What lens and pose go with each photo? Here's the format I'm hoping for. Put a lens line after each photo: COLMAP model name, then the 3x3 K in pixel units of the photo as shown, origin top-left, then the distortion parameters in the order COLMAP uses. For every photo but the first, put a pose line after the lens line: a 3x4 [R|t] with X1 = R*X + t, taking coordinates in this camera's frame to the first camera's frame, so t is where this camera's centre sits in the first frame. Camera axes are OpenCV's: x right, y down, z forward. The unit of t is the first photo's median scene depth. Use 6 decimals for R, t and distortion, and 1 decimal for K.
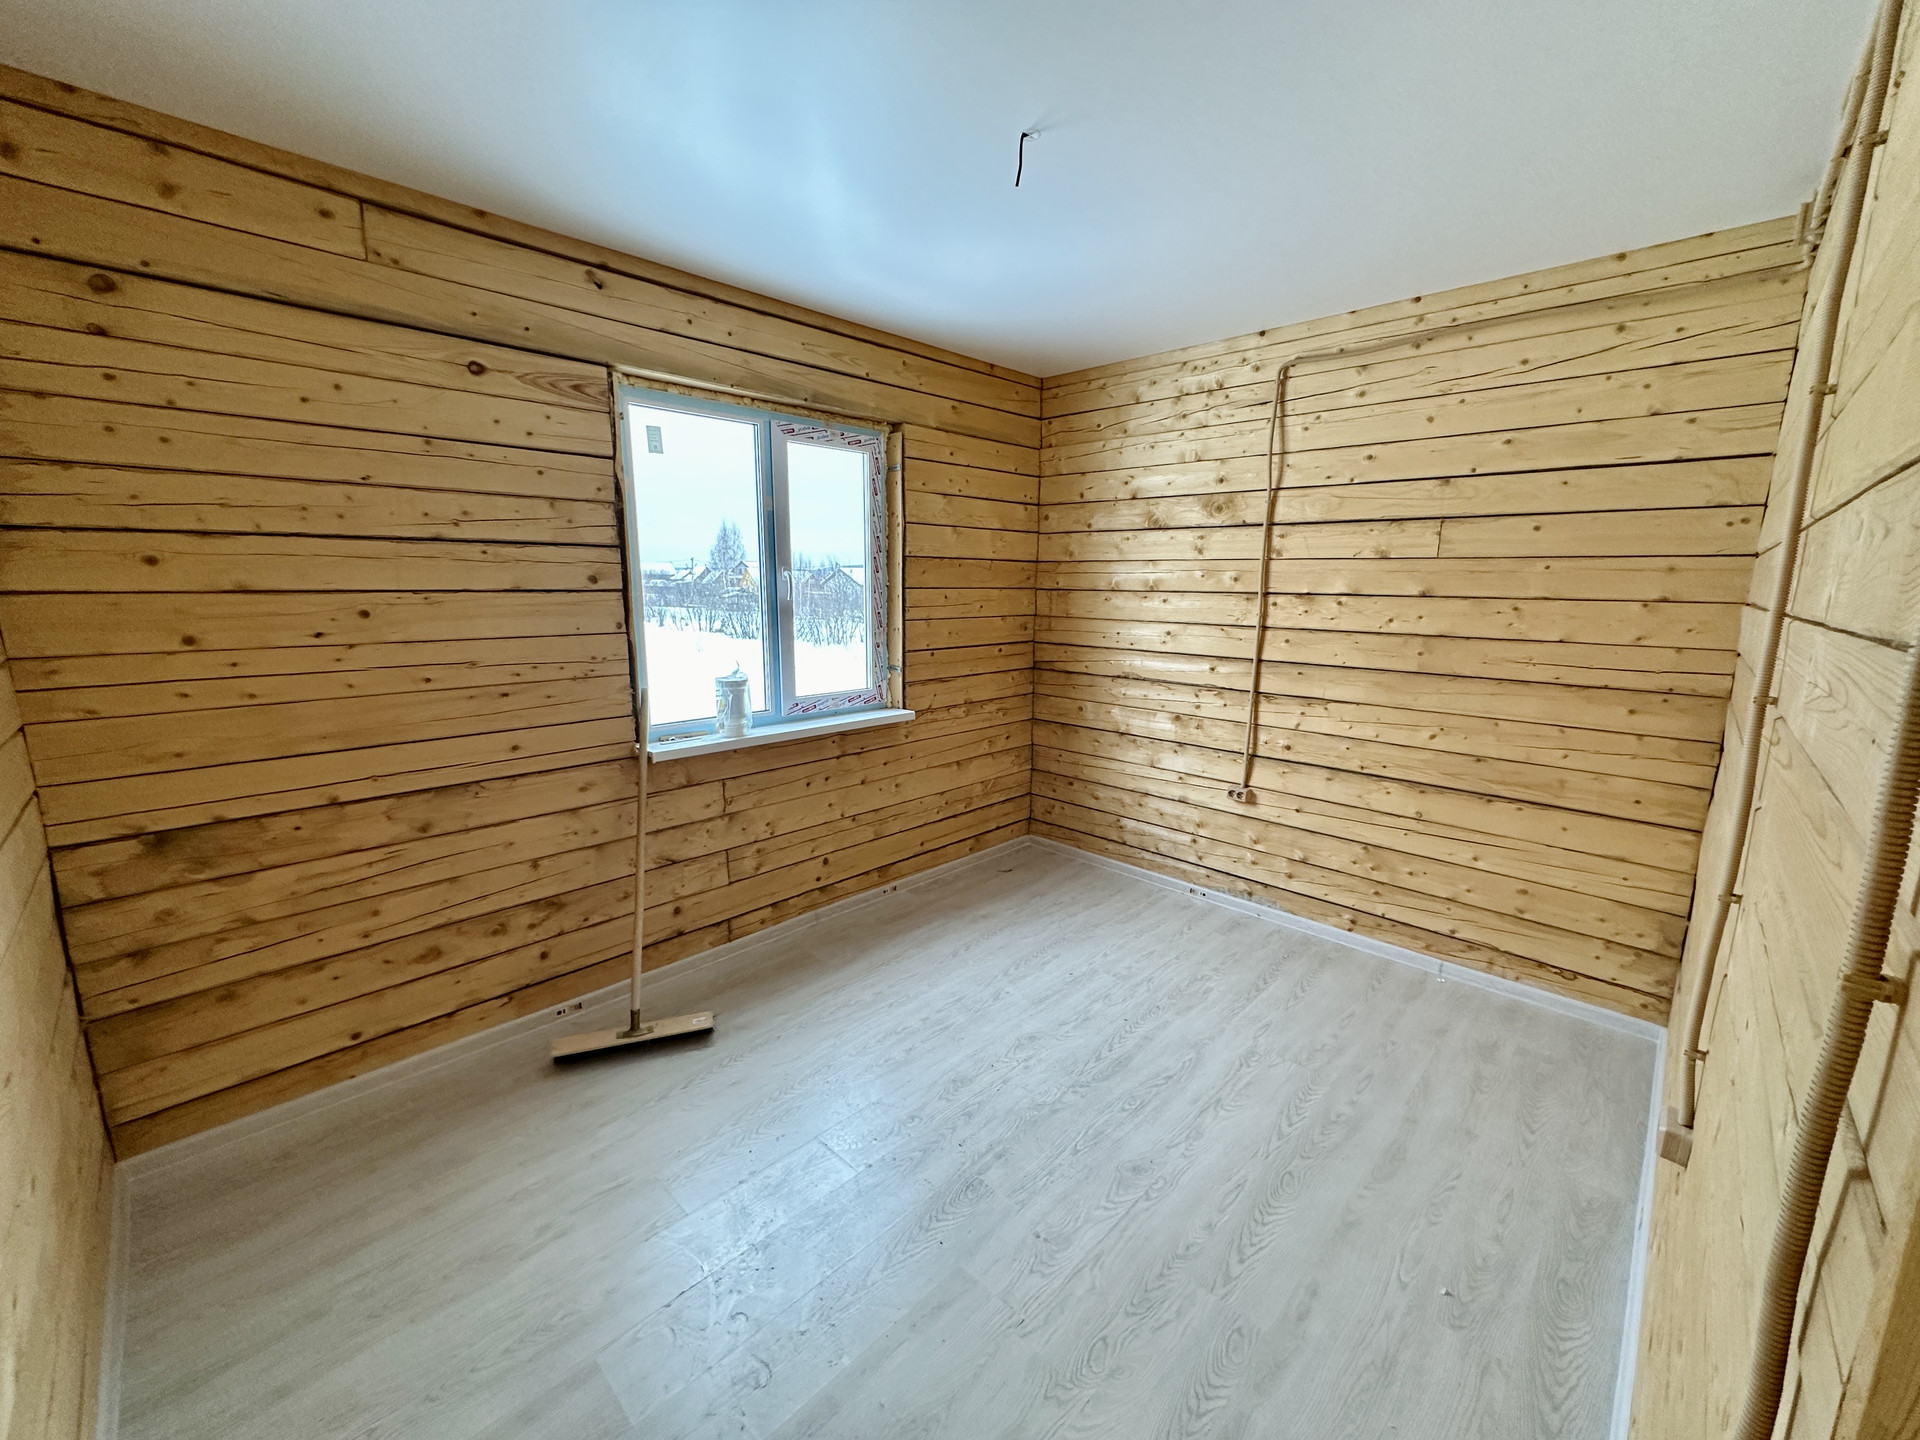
lens RADIAL K [[765.3, 0, 959.5], [0, 765.3, 722.1], [0, 0, 1]] dist [-0.001315, -0.000053]
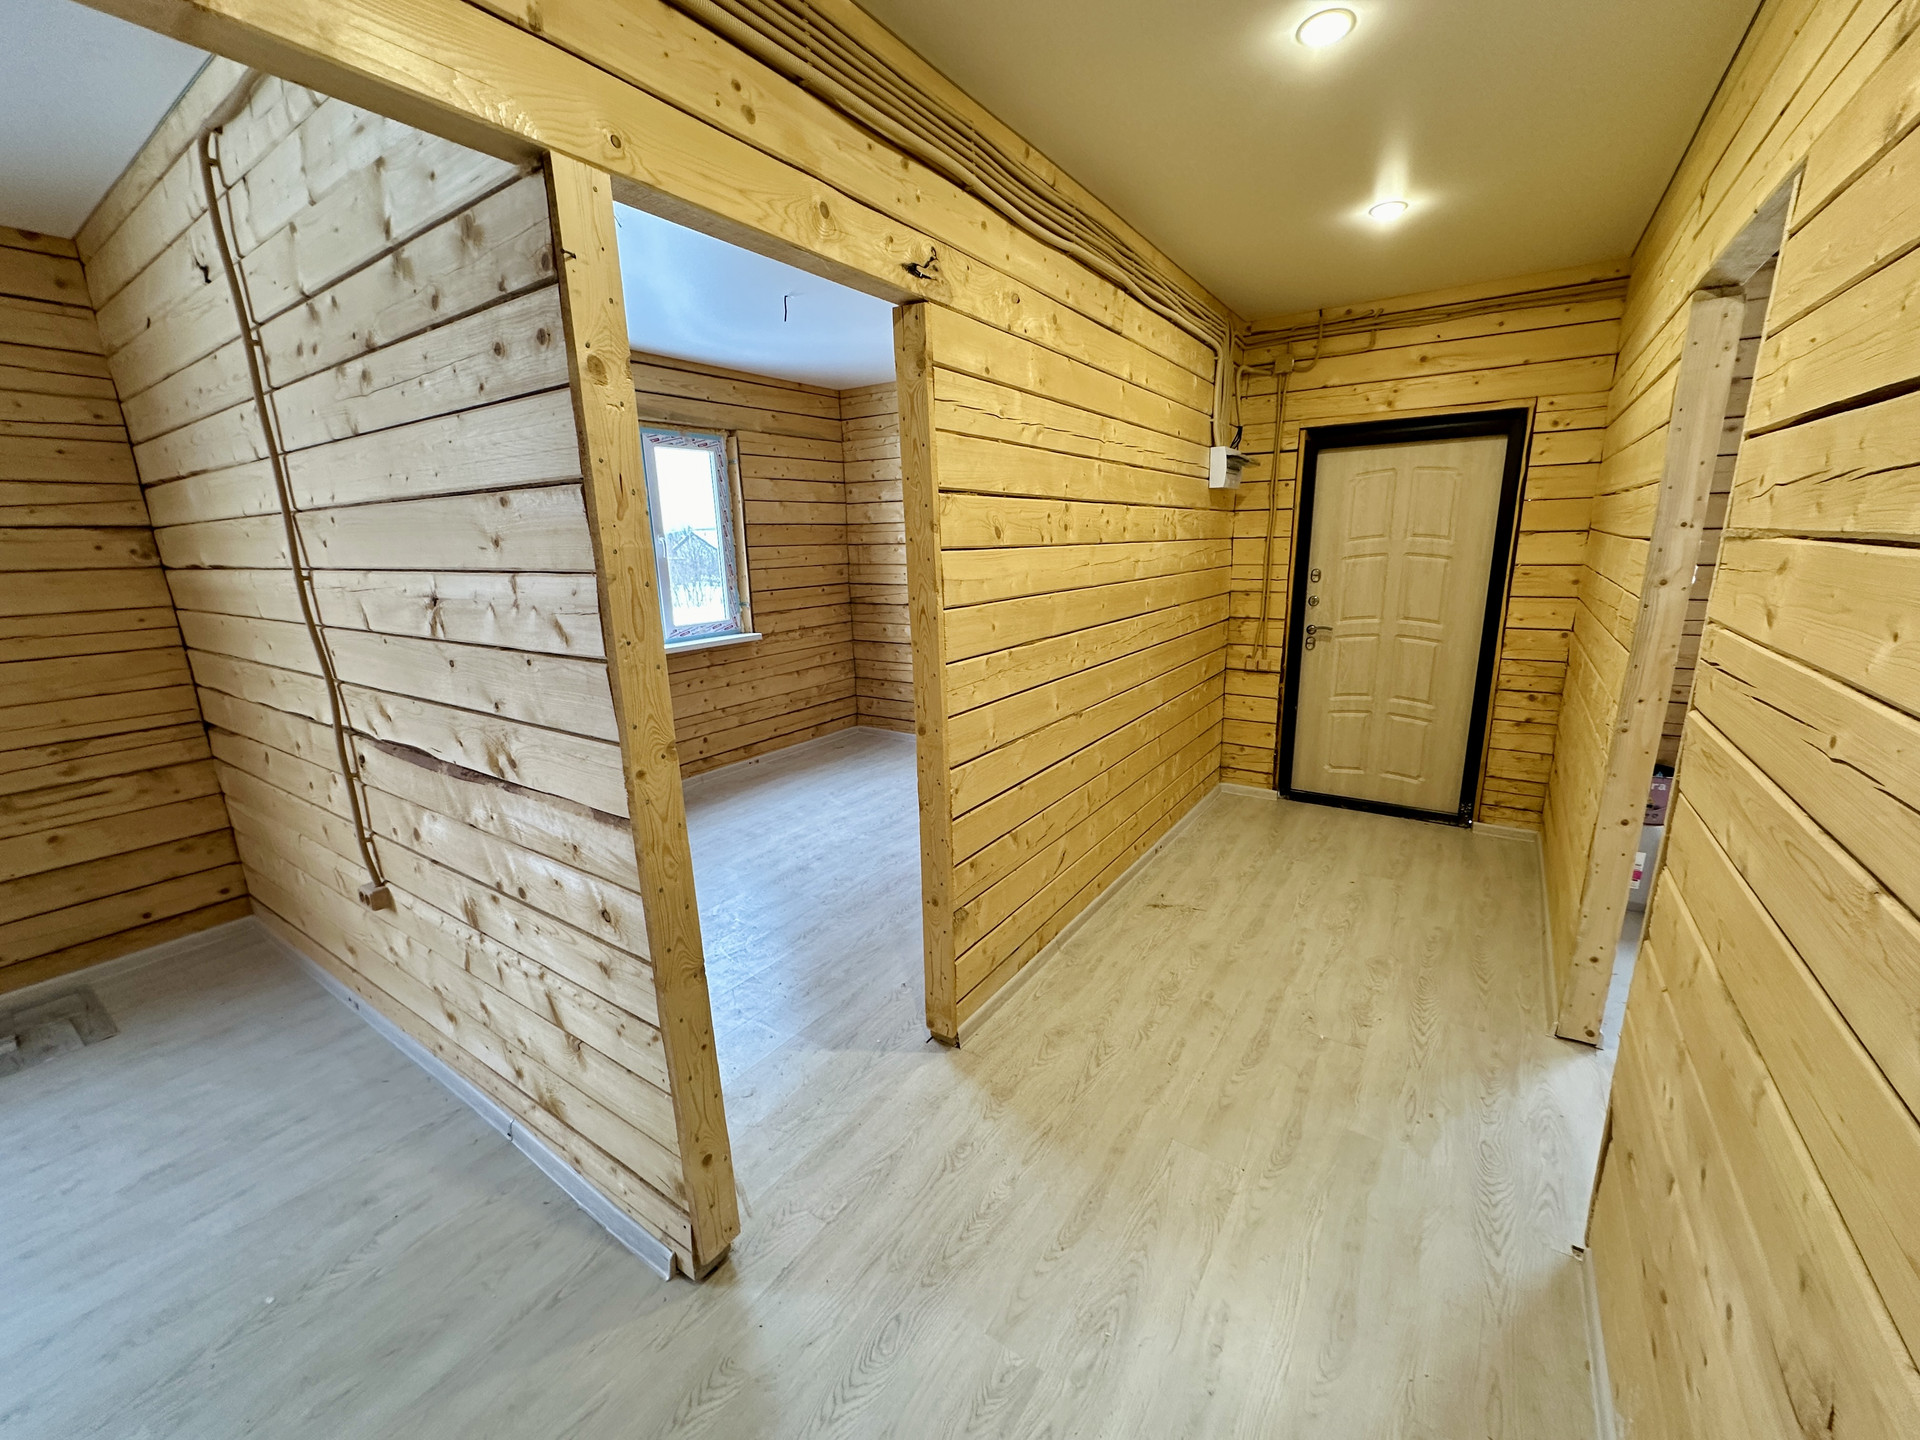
lens RADIAL K [[765.3, 0, 959.5], [0, 765.3, 722.1], [0, 0, 1]] dist [-0.001315, -0.000053]
pose [[0.984377, -0.070825, 0.161199, 0.061429], [0.062257, 0.996397, 0.057602, 0.088613], [-0.164698, -0.046666, 0.985239, -0.461014]]
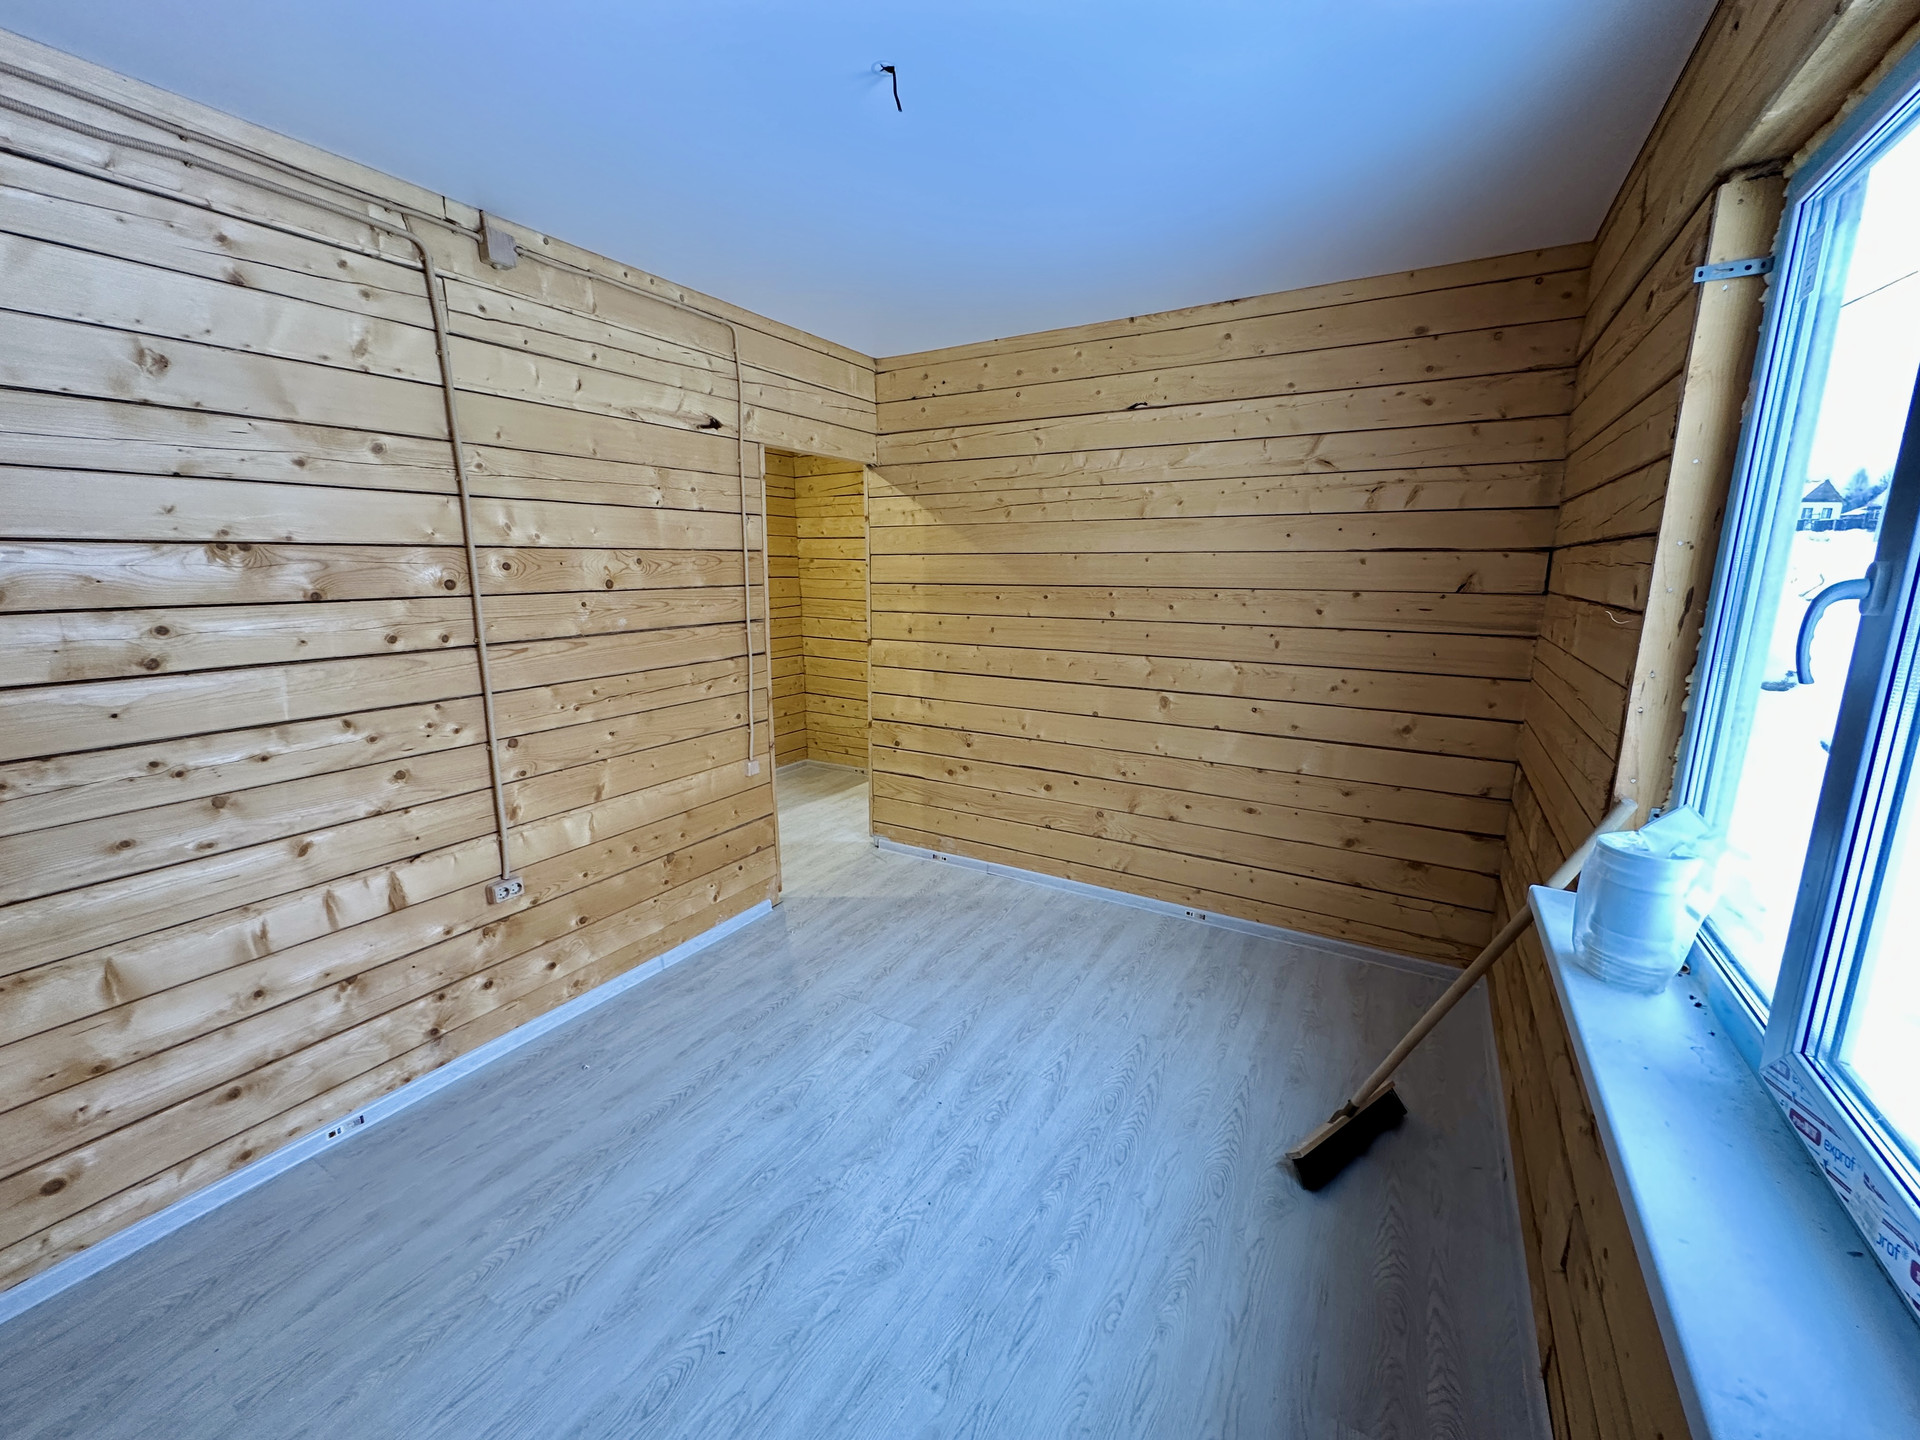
lens RADIAL K [[765.3, 0, 959.5], [0, 765.3, 722.1], [0, 0, 1]] dist [-0.001315, -0.000053]
pose [[-0.972332, 0.035900, -0.230827, 0.116639], [-0.051338, 0.931124, 0.361071, -0.194640], [0.227891, 0.362931, -0.903519, 1.013321]]
